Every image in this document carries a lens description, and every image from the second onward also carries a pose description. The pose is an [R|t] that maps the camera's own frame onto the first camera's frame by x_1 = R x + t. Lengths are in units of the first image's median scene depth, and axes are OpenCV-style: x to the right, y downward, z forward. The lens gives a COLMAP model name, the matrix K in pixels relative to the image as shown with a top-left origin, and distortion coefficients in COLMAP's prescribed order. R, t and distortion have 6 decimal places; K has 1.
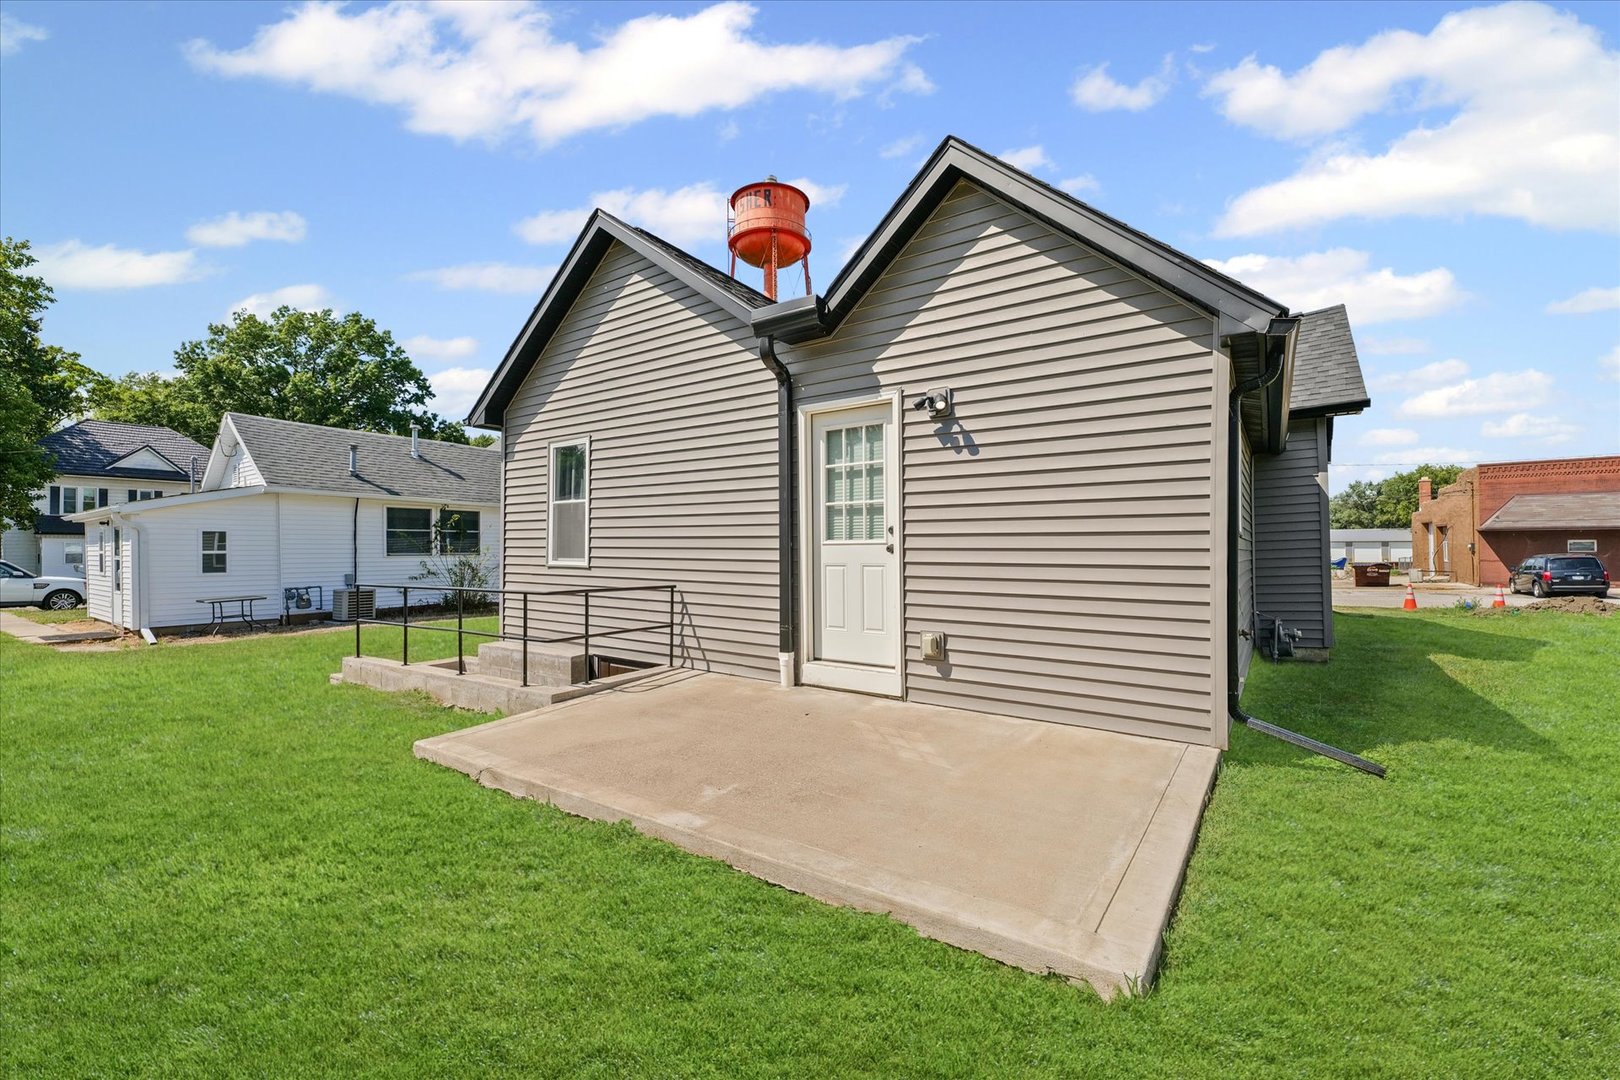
lens RADIAL K [[677.9, 0, 817.0], [0, 677.9, 541.8], [0, 0, 1]] dist [-0.000677, -0.000309]
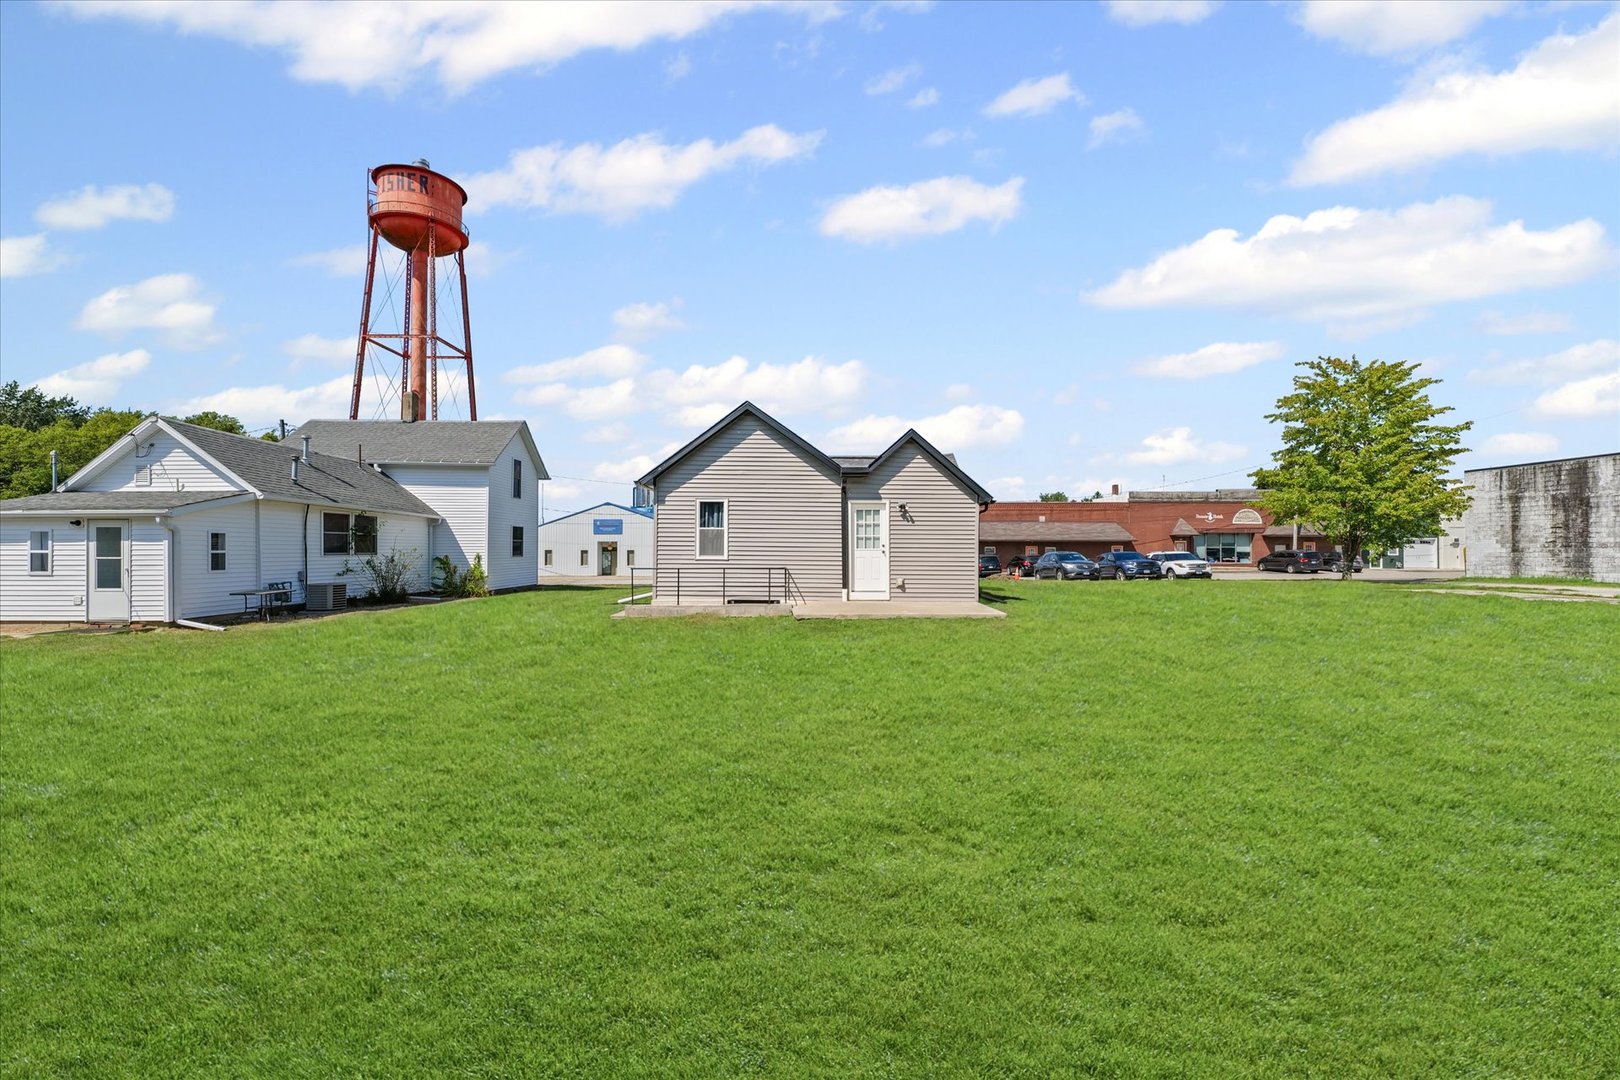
lens RADIAL K [[677.9, 0, 817.0], [0, 677.9, 541.8], [0, 0, 1]] dist [-0.000677, -0.000309]
pose [[0.818945, 0.010517, 0.573776, -0.741570], [-0.010668, 0.999938, -0.003102, -0.008865], [-0.573773, -0.003581, 0.819007, -0.513583]]
